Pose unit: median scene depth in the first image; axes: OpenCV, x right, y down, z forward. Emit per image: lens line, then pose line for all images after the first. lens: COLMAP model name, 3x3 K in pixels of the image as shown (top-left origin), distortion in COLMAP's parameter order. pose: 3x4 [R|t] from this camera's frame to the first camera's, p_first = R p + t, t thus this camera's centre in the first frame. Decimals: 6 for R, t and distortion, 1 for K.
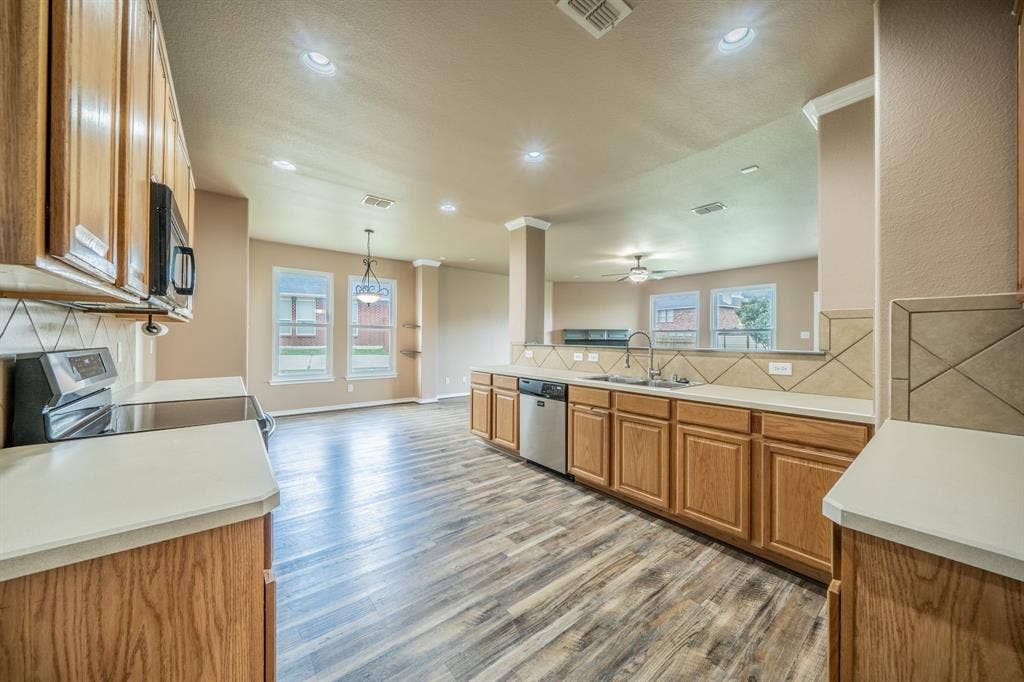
lens RADIAL K [[360.6, 0, 512.6], [0, 360.6, 333.5], [0, 0, 1]] dist [-0.003837, -0.000399]
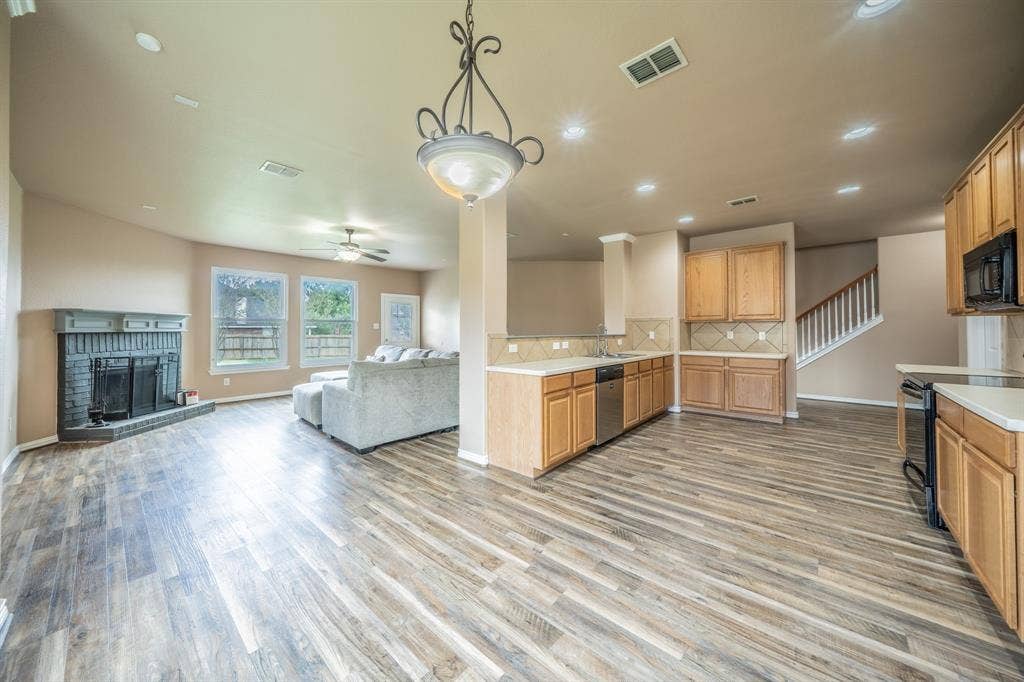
lens RADIAL K [[360.6, 0, 496.6], [0, 360.6, 324.8], [0, 0, 1]] dist [-0.003837, -0.000399]
pose [[-0.152880, 0.009085, 0.988203, -1.385601], [-0.010092, 0.999891, -0.010754, 0.022567], [-0.988193, -0.011617, -0.152772, 2.129005]]
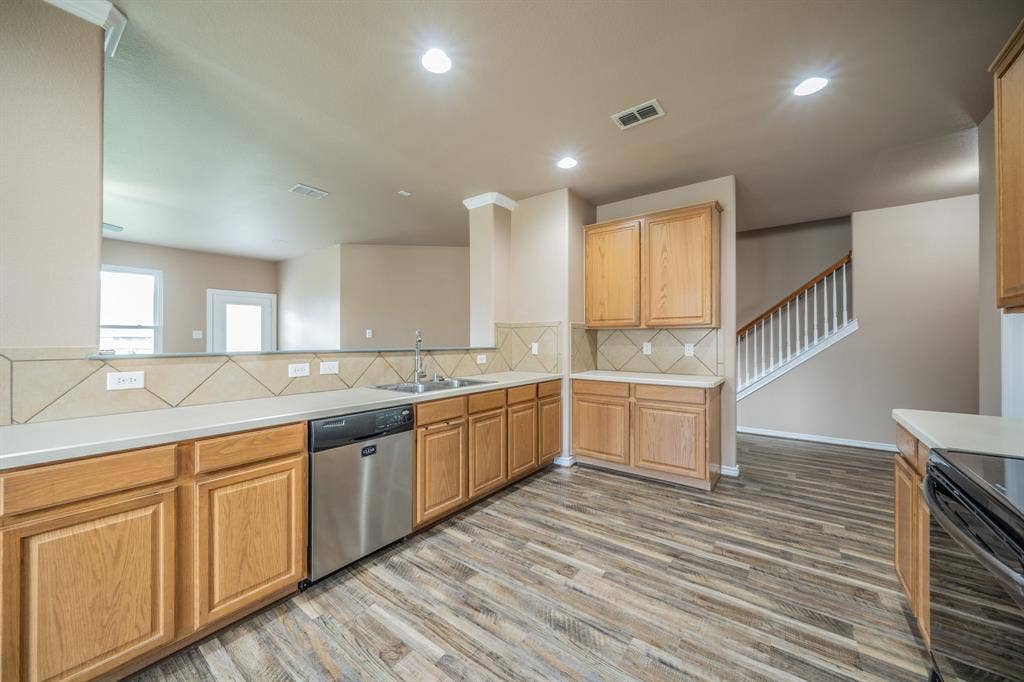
lens RADIAL K [[375.5, 0, 501.9], [0, 375.5, 339.6], [0, 0, 1]] dist [-0.001631, -0.000166]
pose [[-0.228245, -0.004013, 0.973595, -0.774406], [-0.012303, 0.999924, 0.001237, 0.015684], [-0.973526, -0.011696, -0.228277, 1.286561]]
